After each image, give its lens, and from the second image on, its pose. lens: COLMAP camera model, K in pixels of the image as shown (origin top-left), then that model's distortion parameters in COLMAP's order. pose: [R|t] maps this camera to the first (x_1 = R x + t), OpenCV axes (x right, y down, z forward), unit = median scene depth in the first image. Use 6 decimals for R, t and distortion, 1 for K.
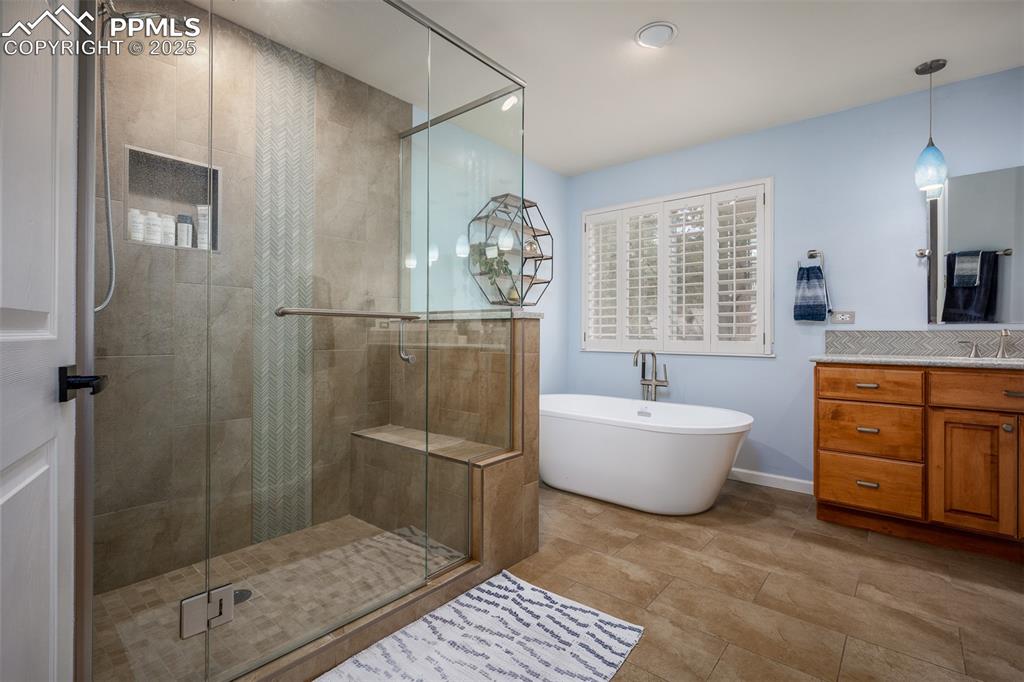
lens RADIAL K [[460.4, 0, 514.9], [0, 460.4, 332.0], [0, 0, 1]] dist [-0.002760, 0.000533]
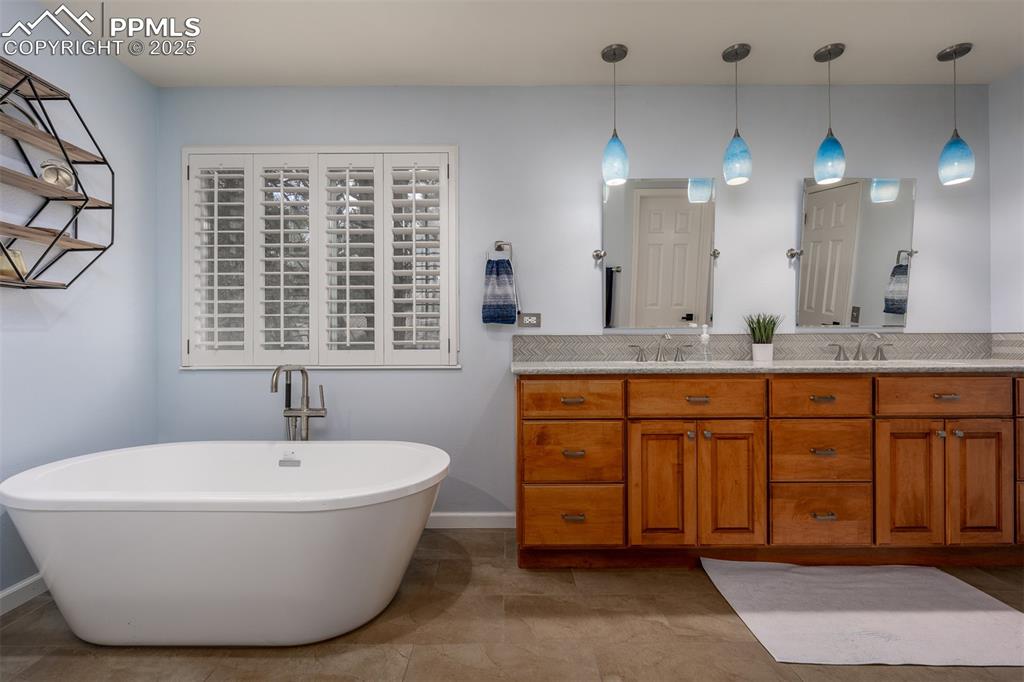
lens RADIAL K [[460.4, 0, 514.0], [0, 460.4, 339.1], [0, 0, 1]] dist [-0.002760, 0.000533]
pose [[0.749565, -0.005534, 0.661908, 0.120799], [0.005798, 0.999982, 0.001794, 0.002792], [-0.661905, 0.002493, 0.749583, 0.409384]]
